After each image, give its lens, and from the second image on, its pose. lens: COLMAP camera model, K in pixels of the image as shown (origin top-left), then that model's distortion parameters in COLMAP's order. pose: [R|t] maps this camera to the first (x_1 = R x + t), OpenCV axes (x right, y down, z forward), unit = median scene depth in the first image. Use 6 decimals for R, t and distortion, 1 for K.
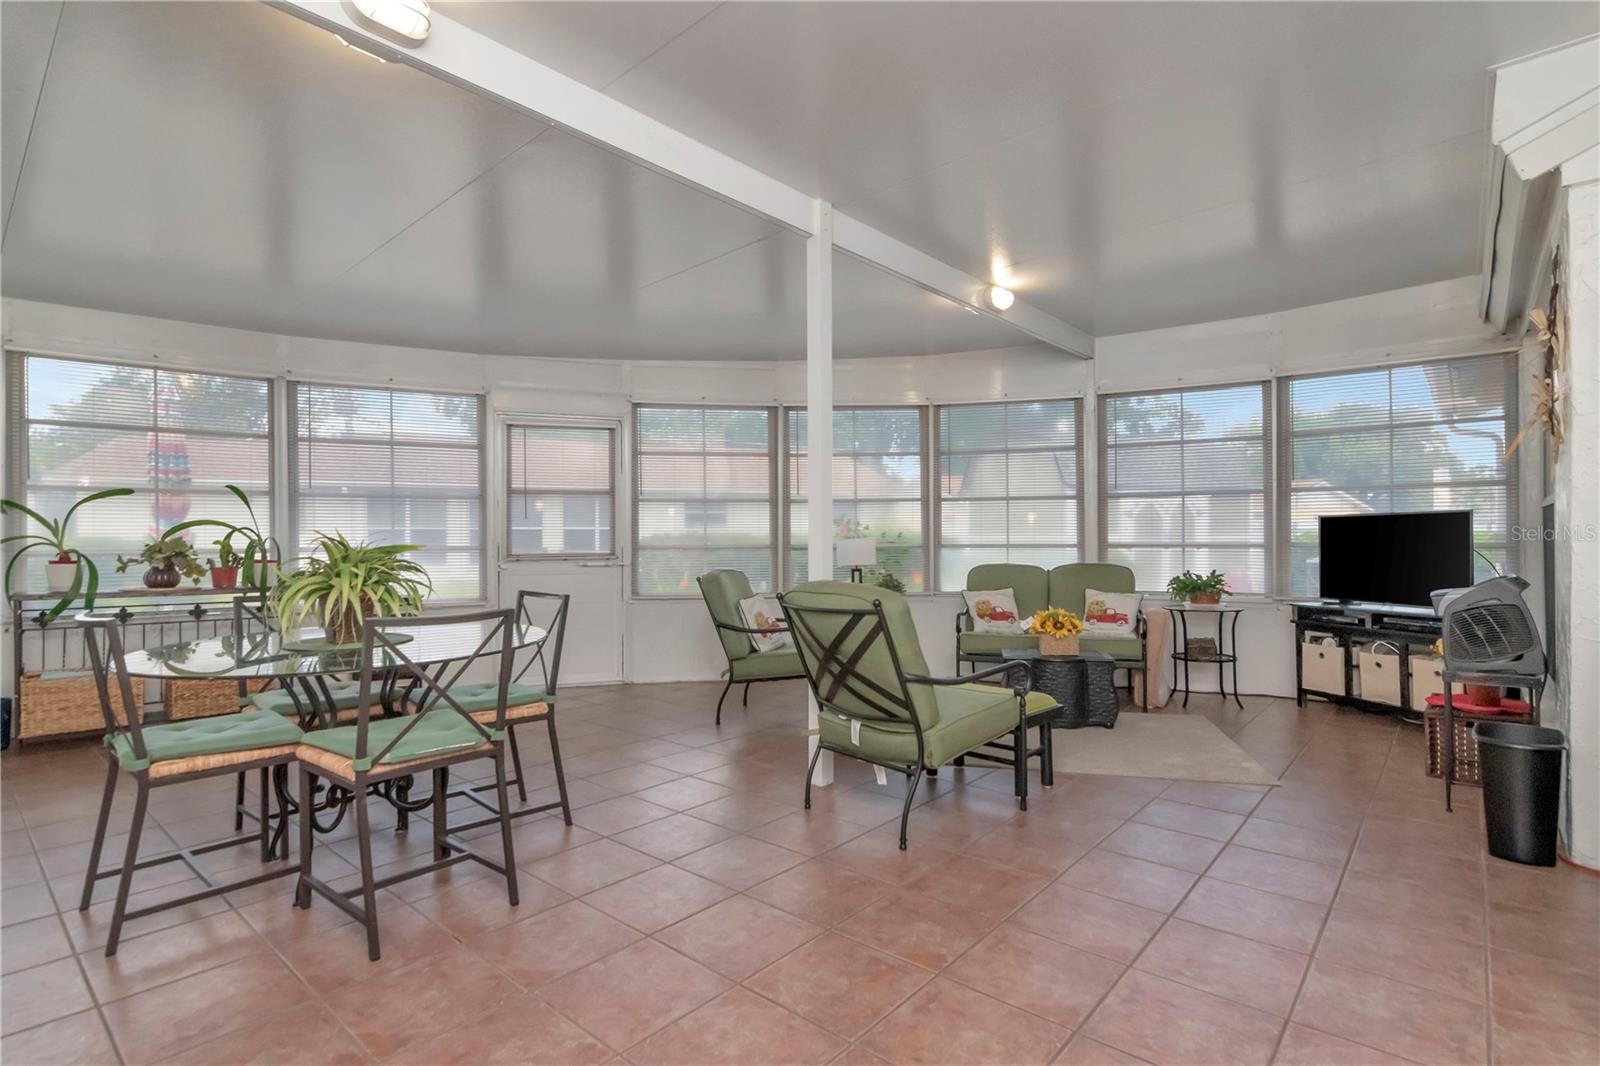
lens RADIAL K [[779.5, 0, 807.5], [0, 779.5, 527.8], [0, 0, 1]] dist [-0.005432, -0.001403]
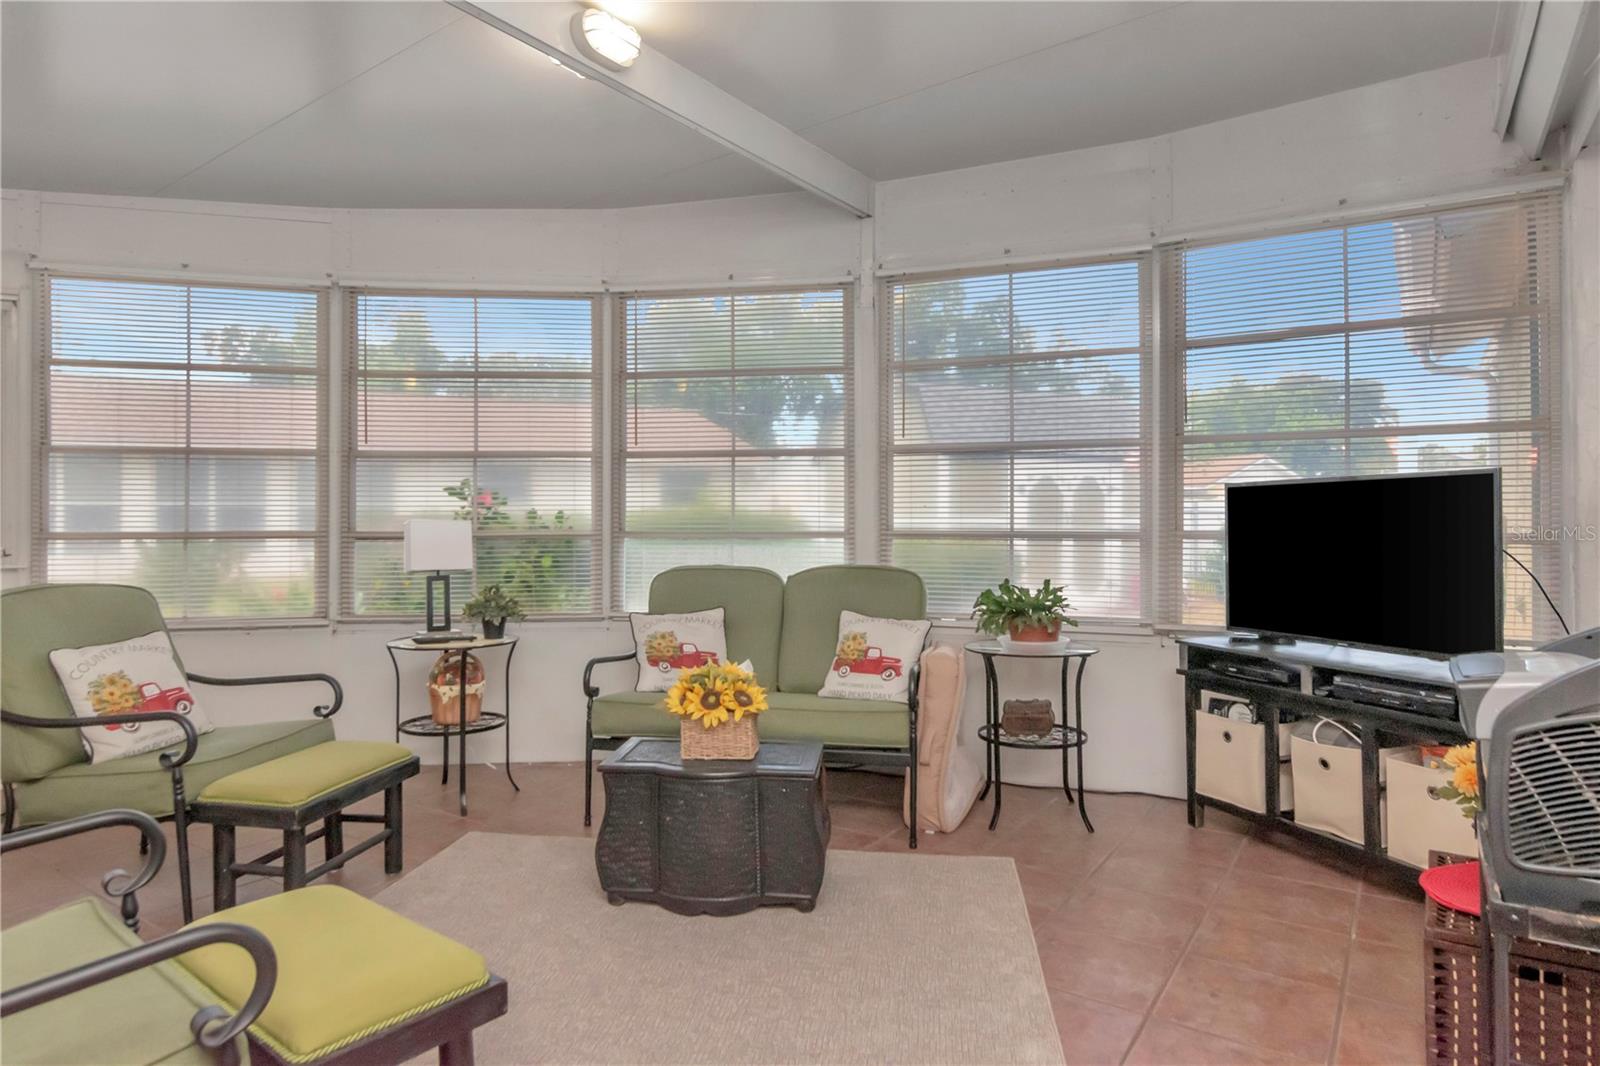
lens RADIAL K [[892.8, 0, 798.4], [0, 892.8, 506.5], [0, 0, 1]] dist [0.003998, -0.000059]
pose [[0.994975, 0.005382, 0.099974, 0.282581], [-0.005245, 0.999985, -0.001637, 0.003515], [-0.099981, 0.001105, 0.994989, 0.383286]]
